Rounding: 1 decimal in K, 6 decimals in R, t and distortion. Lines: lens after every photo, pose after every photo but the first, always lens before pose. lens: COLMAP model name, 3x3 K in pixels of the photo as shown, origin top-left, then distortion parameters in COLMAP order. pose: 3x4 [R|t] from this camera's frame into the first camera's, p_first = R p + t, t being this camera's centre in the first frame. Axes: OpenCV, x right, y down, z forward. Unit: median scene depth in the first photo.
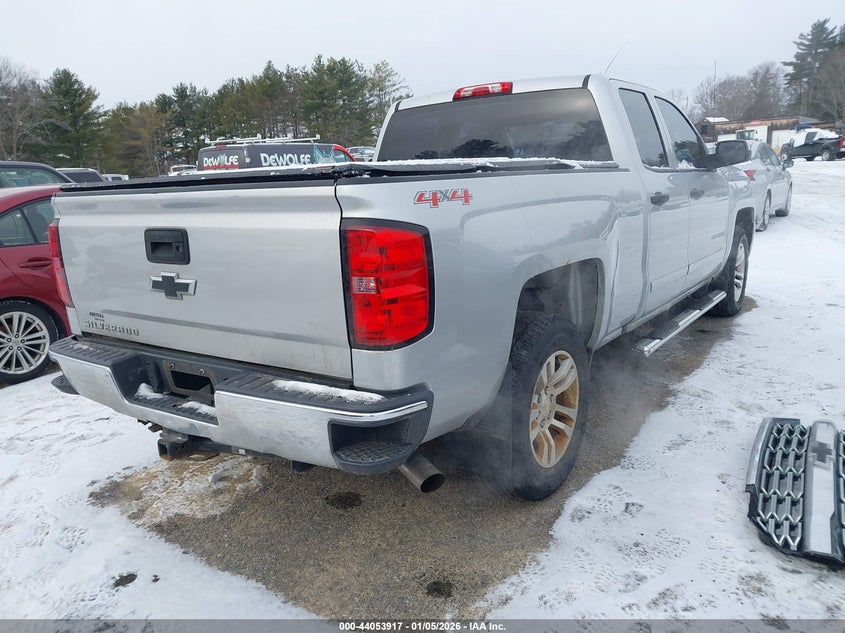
lens RADIAL K [[698.5, 0, 422.5], [0, 698.5, 316.5], [0, 0, 1]] dist [0.006051, 0.003112]
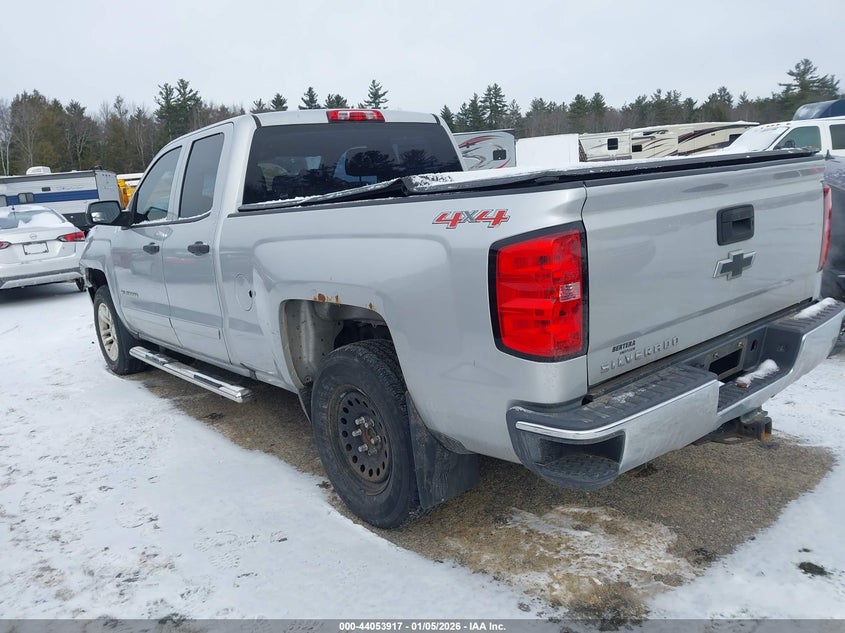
lens RADIAL K [[643.8, 0, 422.5], [0, 643.8, 316.5], [0, 0, 1]] dist [0.007566, 0.000680]
pose [[0.255209, -0.147025, 0.955642, -1.165866], [0.272453, 0.959255, 0.074820, -0.140130], [-0.927706, 0.241273, 0.284868, 1.002396]]
